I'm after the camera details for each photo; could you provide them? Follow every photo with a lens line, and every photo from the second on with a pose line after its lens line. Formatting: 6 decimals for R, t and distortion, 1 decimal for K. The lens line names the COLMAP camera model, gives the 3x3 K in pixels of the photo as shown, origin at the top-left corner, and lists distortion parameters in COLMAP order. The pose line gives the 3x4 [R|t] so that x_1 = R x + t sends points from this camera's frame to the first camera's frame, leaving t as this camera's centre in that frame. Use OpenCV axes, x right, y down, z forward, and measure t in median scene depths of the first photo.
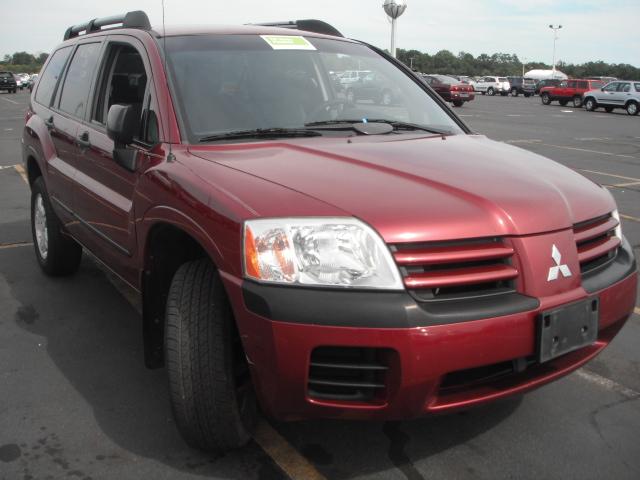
lens RADIAL K [[687.6, 0, 322.6], [0, 687.6, 237.3], [0, 0, 1]] dist [-0.207512, 0.000000]
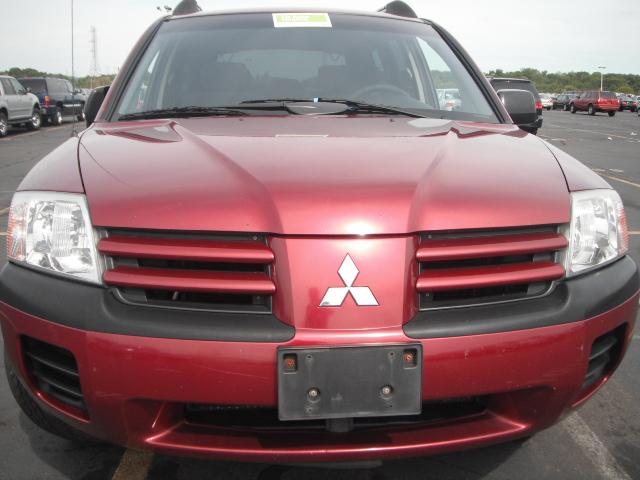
lens RADIAL K [[687.6, 0, 319.5], [0, 687.6, 242.3], [0, 0, 1]] dist [-0.207512, 0.000000]
pose [[0.881713, 0.090751, -0.462975, 0.501229], [-0.101299, 0.994854, 0.002091, -0.000318], [0.460782, 0.045055, 0.886369, 0.292277]]
